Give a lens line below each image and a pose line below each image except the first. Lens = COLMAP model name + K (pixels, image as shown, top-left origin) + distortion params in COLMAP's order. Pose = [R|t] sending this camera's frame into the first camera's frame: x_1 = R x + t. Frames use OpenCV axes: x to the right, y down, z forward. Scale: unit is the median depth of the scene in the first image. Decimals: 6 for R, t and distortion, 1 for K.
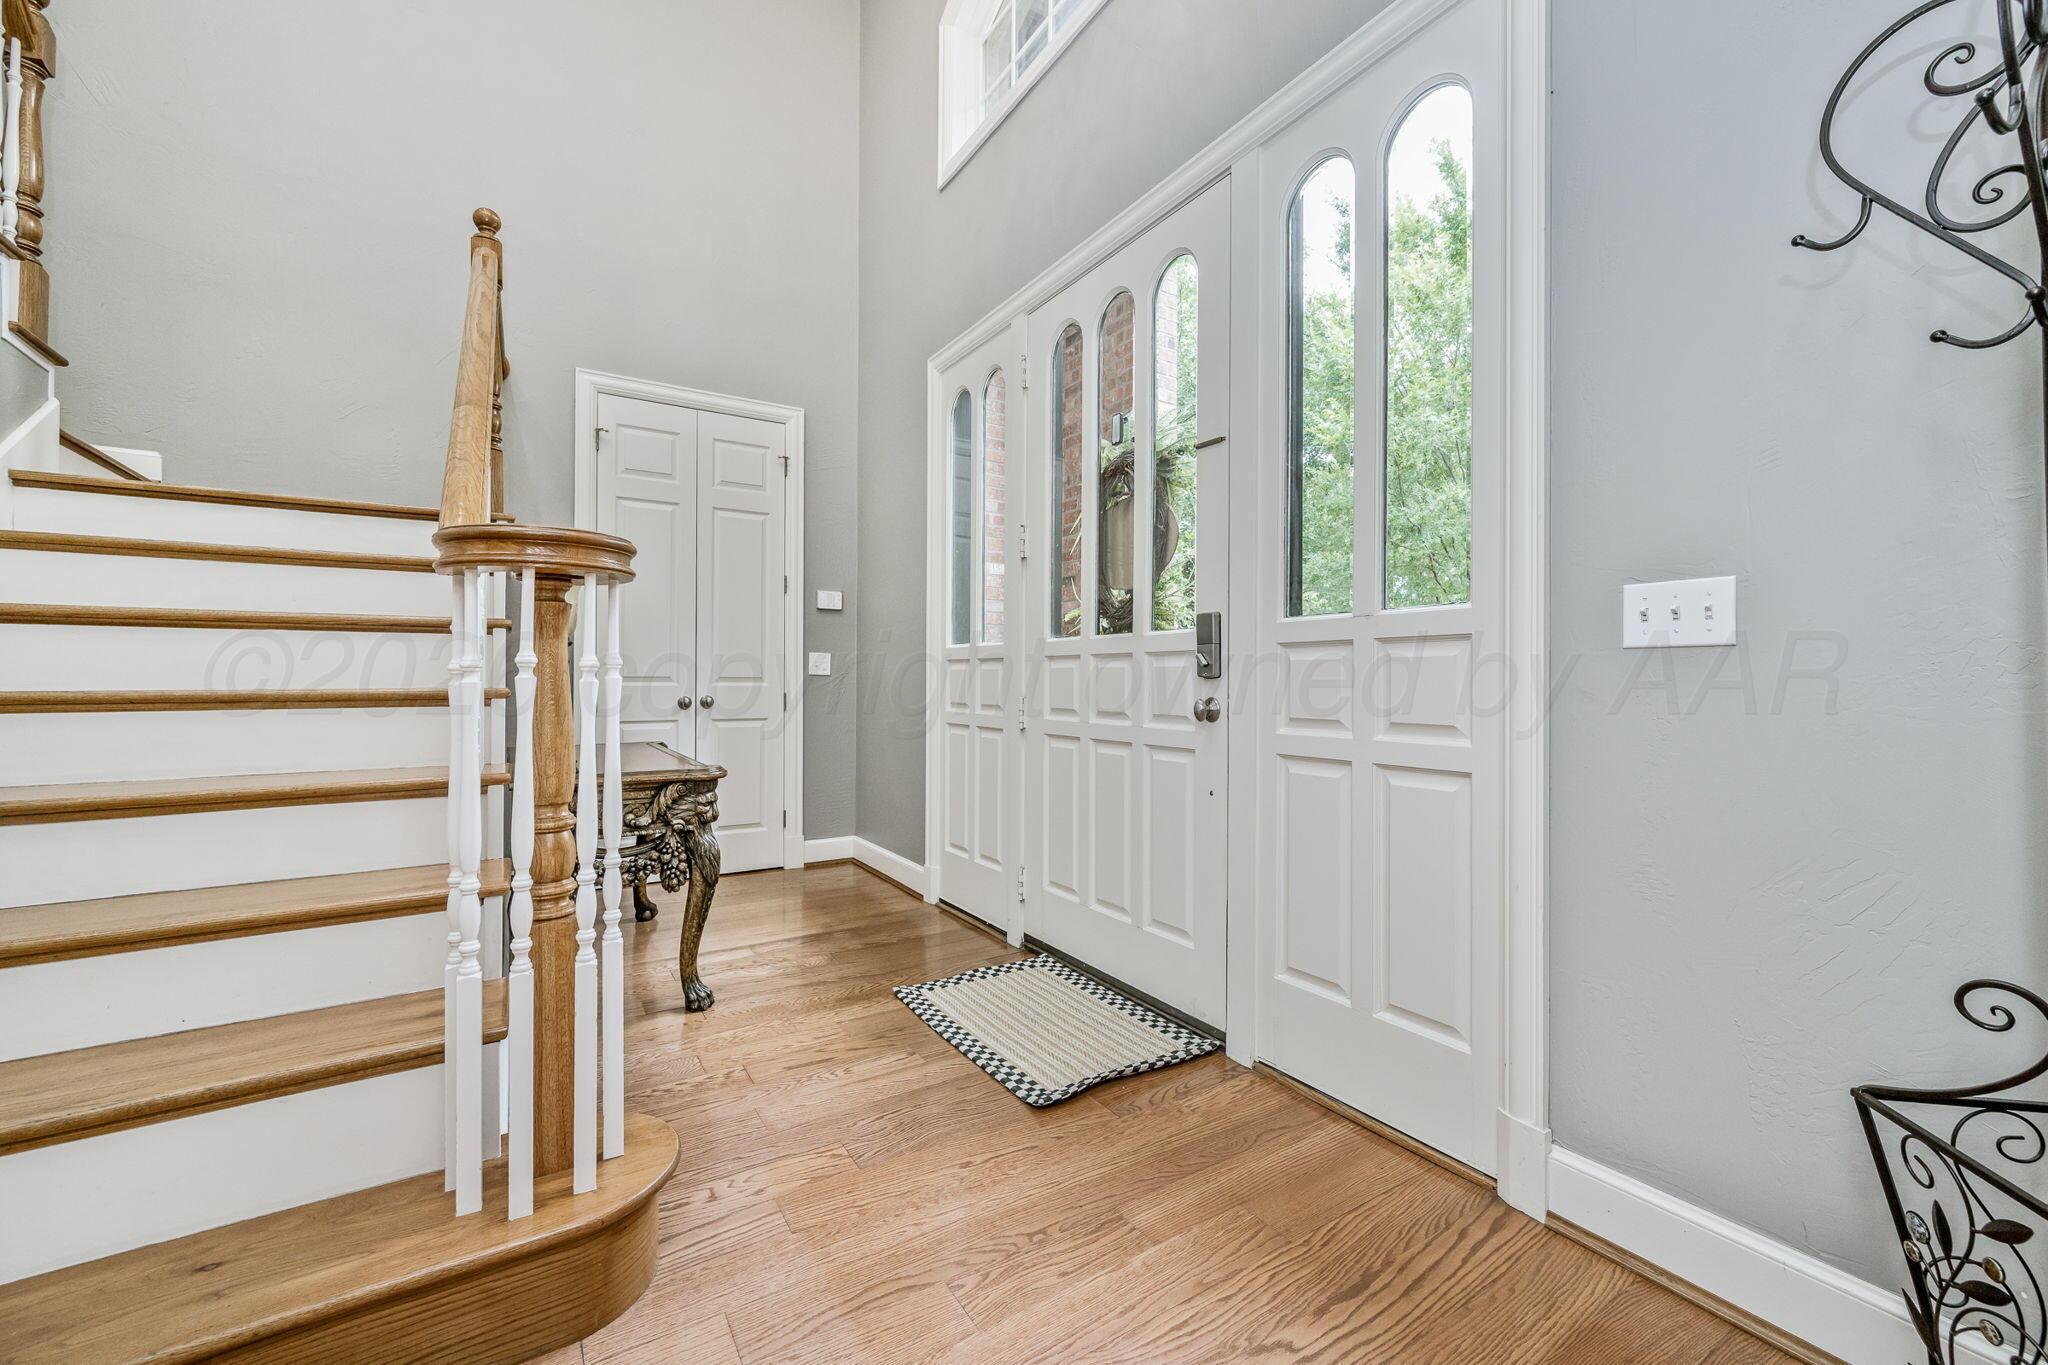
lens RADIAL K [[816.7, 0, 1028.5], [0, 816.7, 677.9], [0, 0, 1]] dist [-0.001576, -0.000016]
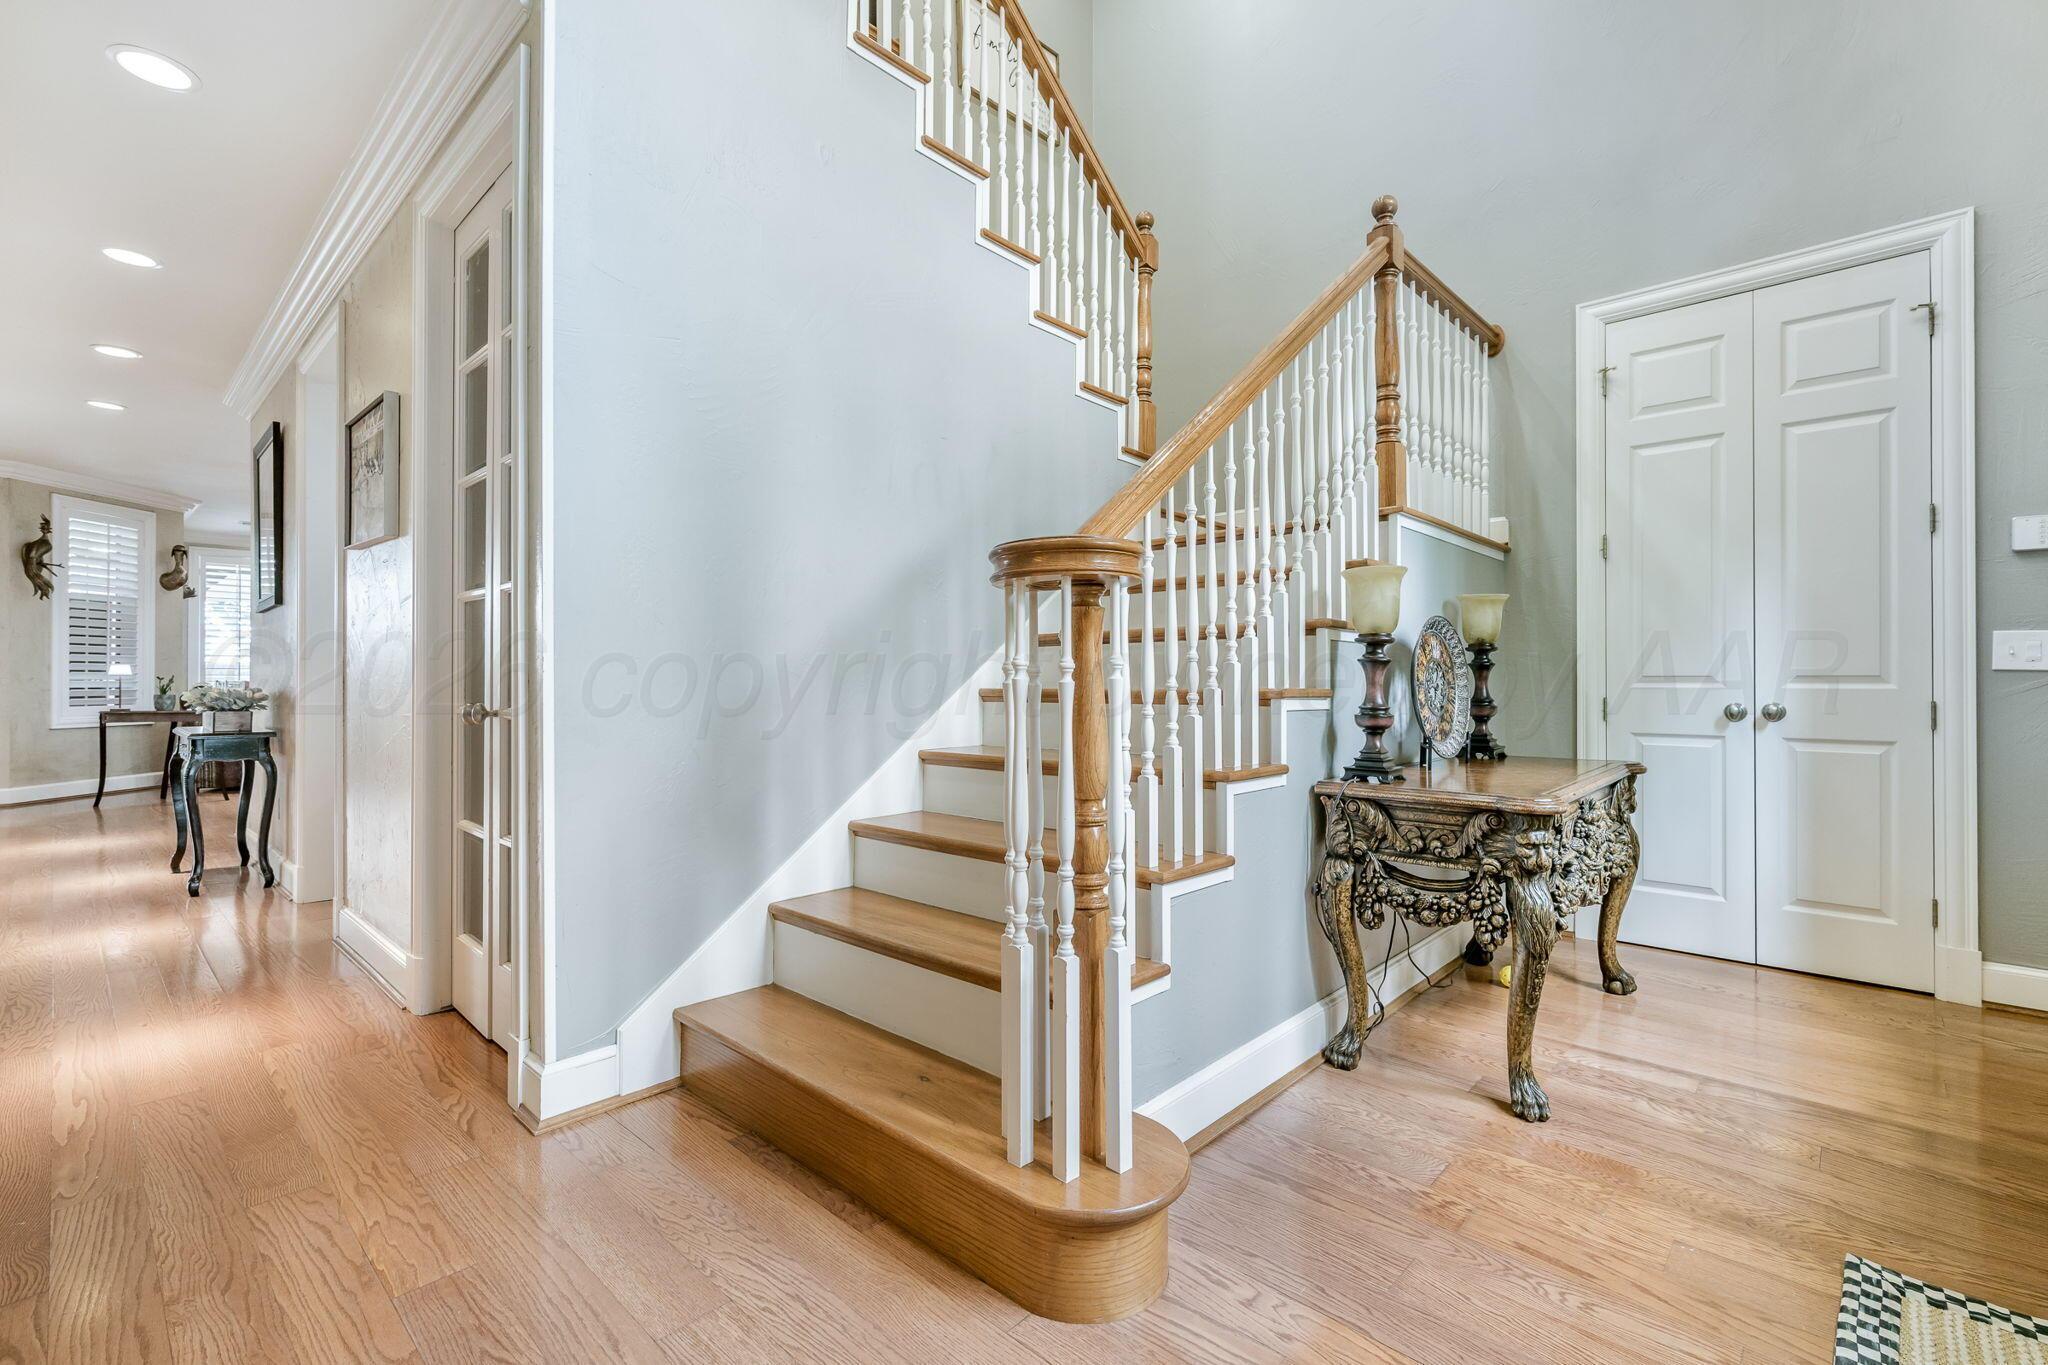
lens RADIAL K [[885.2, 0, 1027.9], [0, 885.2, 683.1], [0, 0, 1]] dist [-0.000340, -0.000383]
pose [[0.256024, -0.000017, -0.966670, 0.265400], [0.005279, 0.999985, 0.001381, 0.001345], [0.966656, -0.005457, 0.256021, 0.343226]]
